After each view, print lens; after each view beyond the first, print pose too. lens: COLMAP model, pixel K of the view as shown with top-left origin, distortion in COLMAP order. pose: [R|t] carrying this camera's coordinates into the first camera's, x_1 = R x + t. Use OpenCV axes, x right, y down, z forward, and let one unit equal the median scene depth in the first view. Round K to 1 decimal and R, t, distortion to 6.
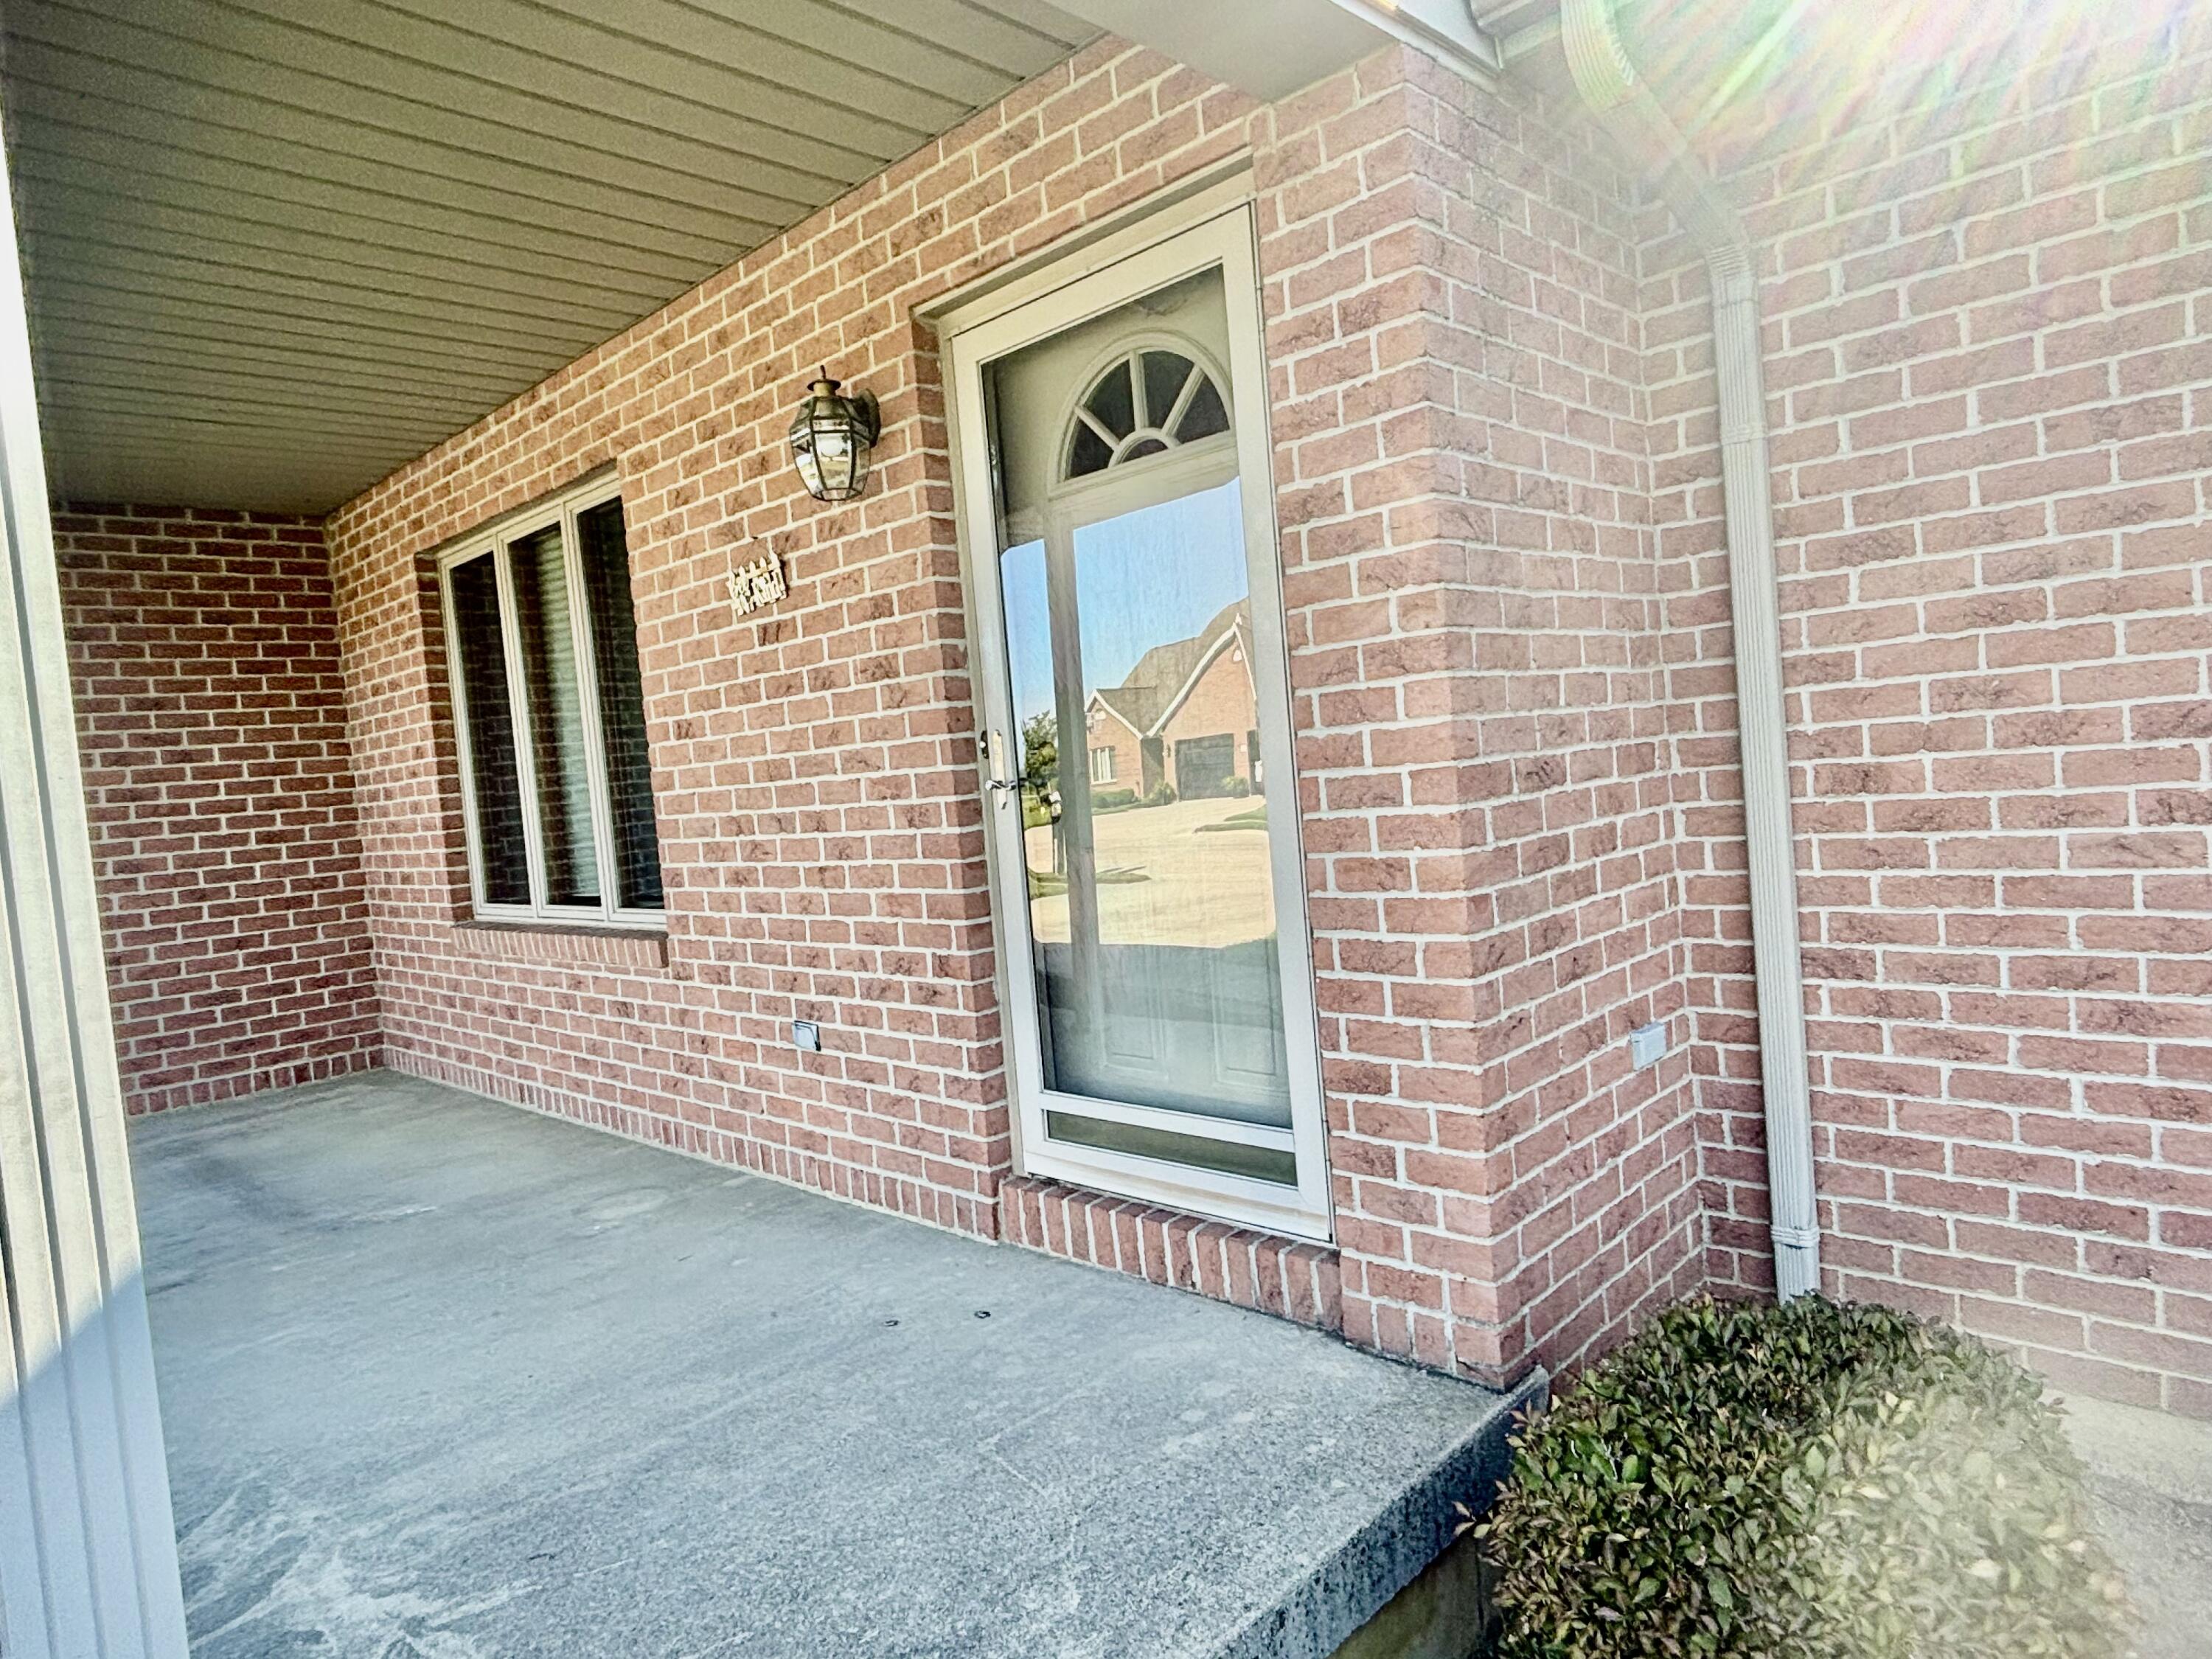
lens RADIAL K [[1344.5, 0, 1105.1], [0, 1344.5, 822.7], [0, 0, 1]] dist [0.011394, -0.015936]
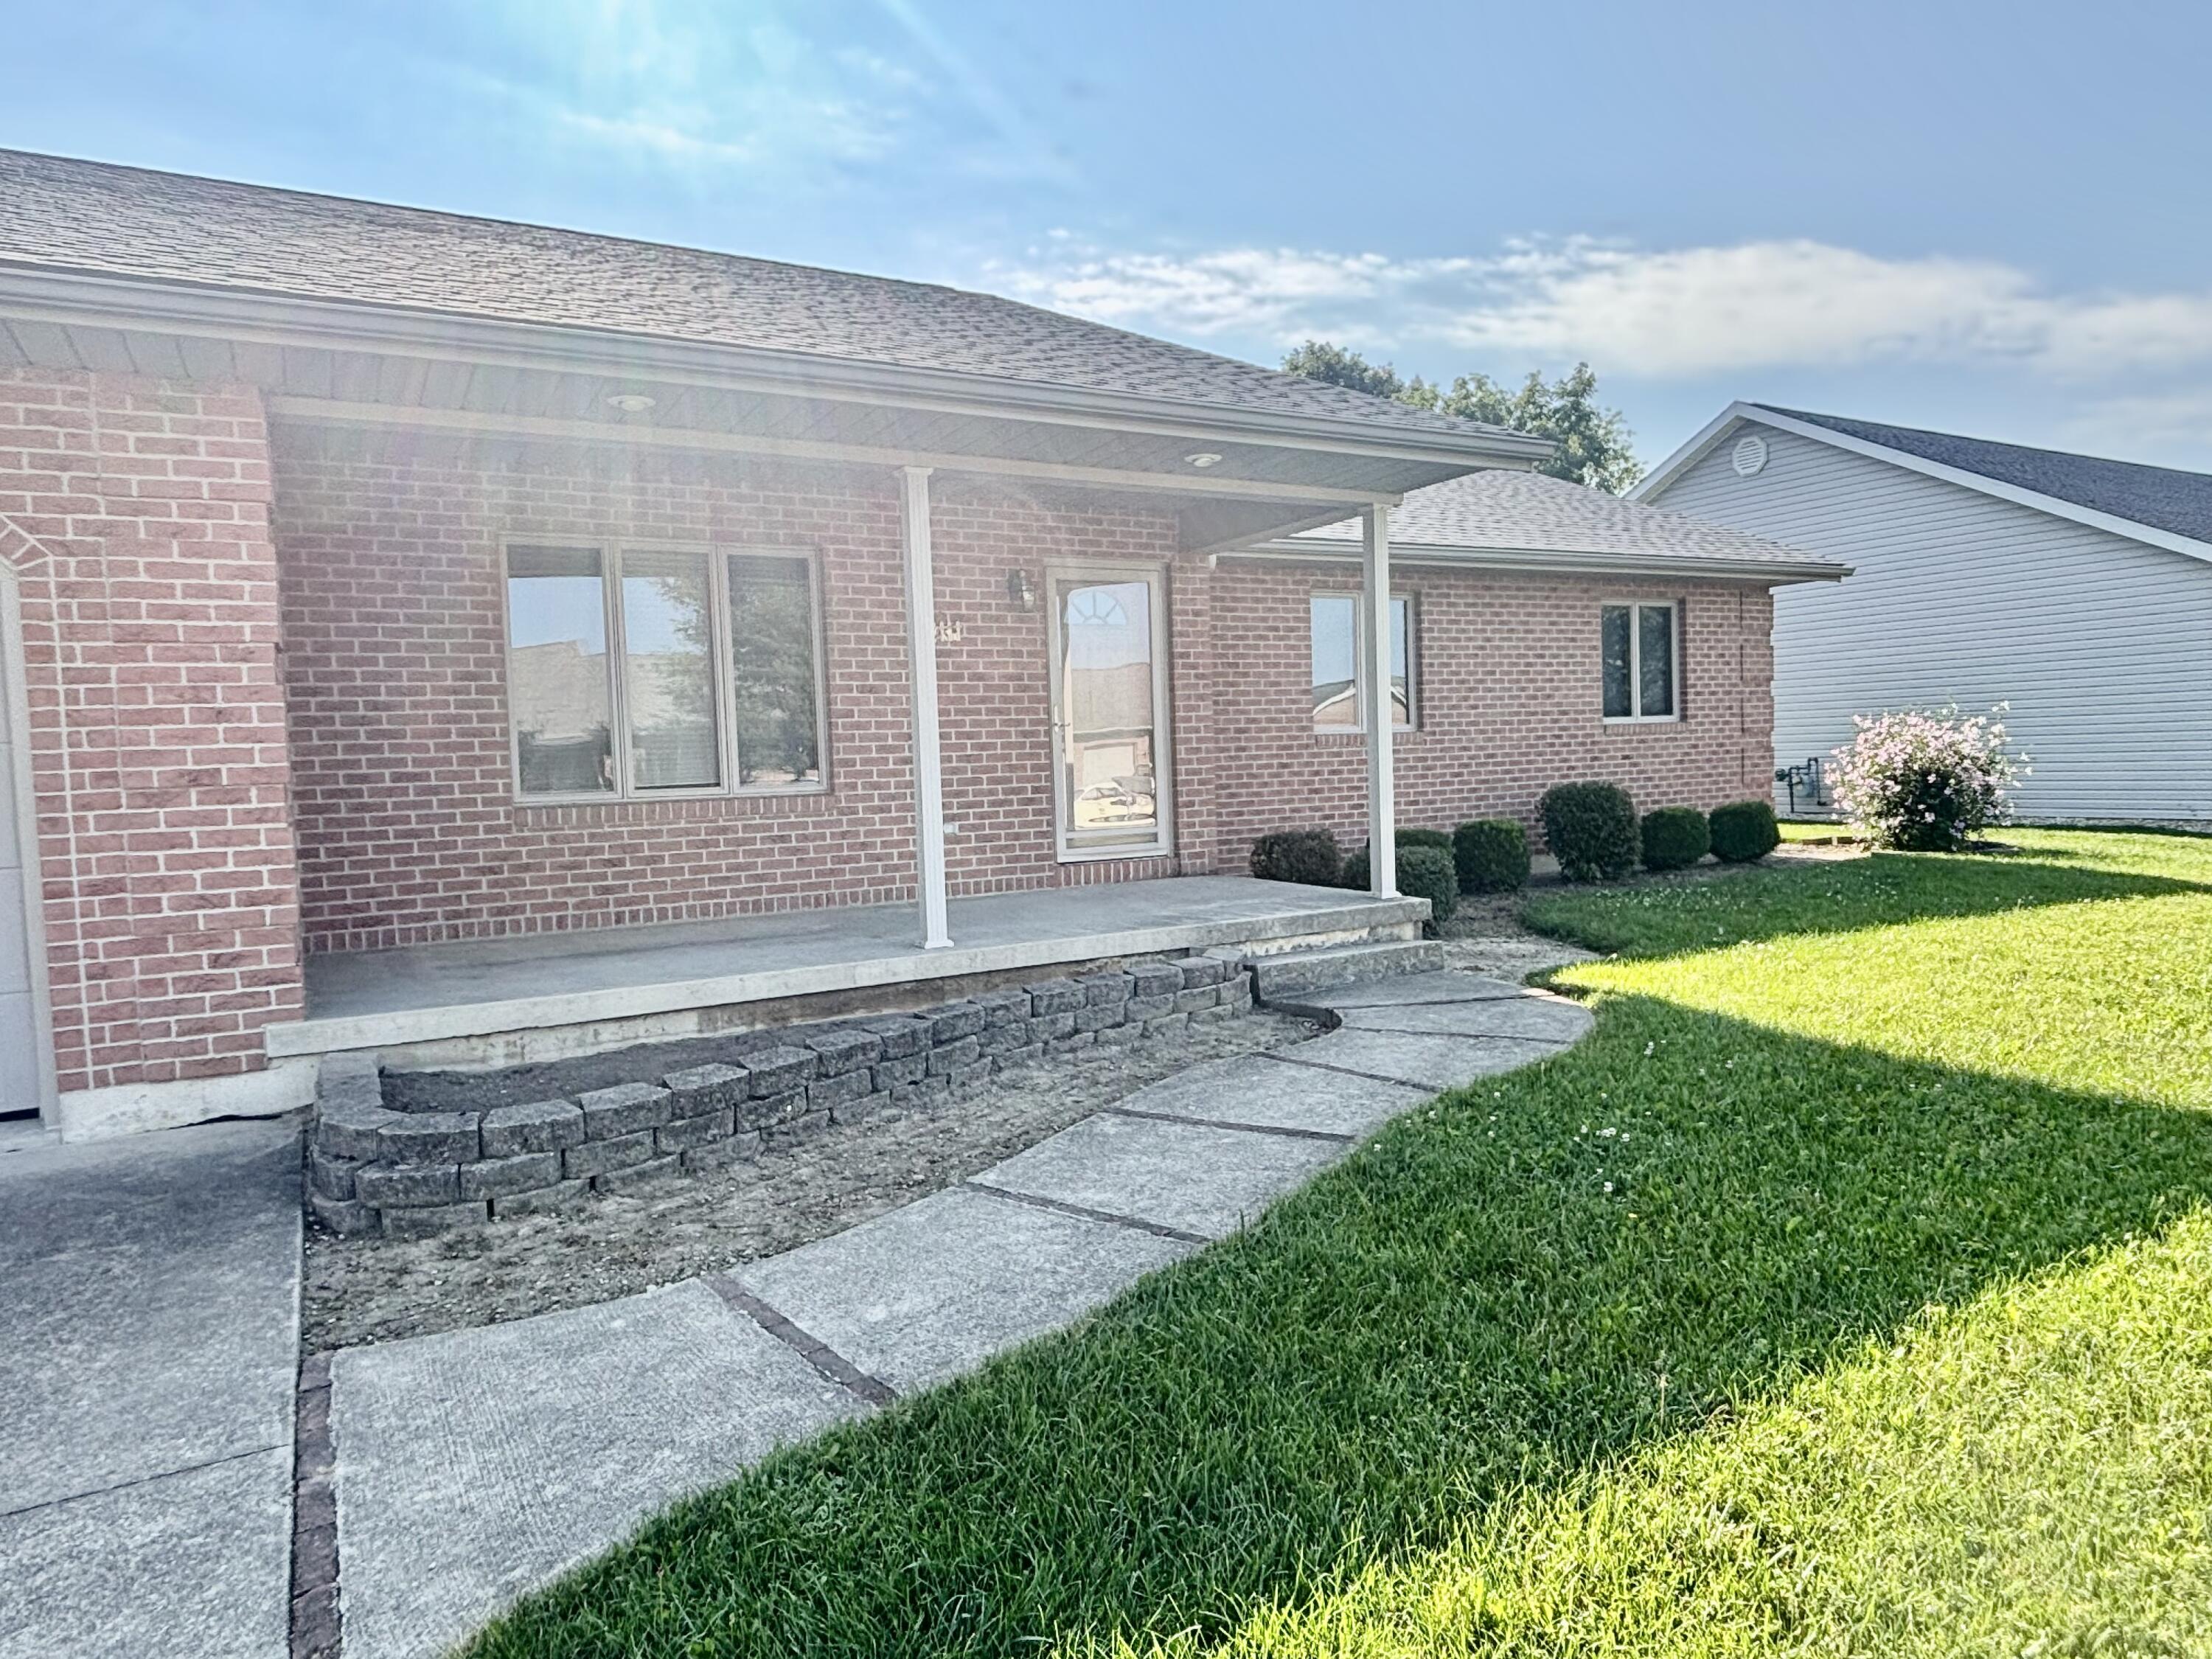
lens RADIAL K [[1358.9, 0, 1106.0], [0, 1358.9, 829.5], [0, 0, 1]] dist [-0.035752, -0.001021]
pose [[0.271173, 0.023721, 0.962238, -2.644453], [0.053499, 0.997779, -0.039674, 0.295380], [-0.961043, 0.062238, 0.269302, 0.132124]]
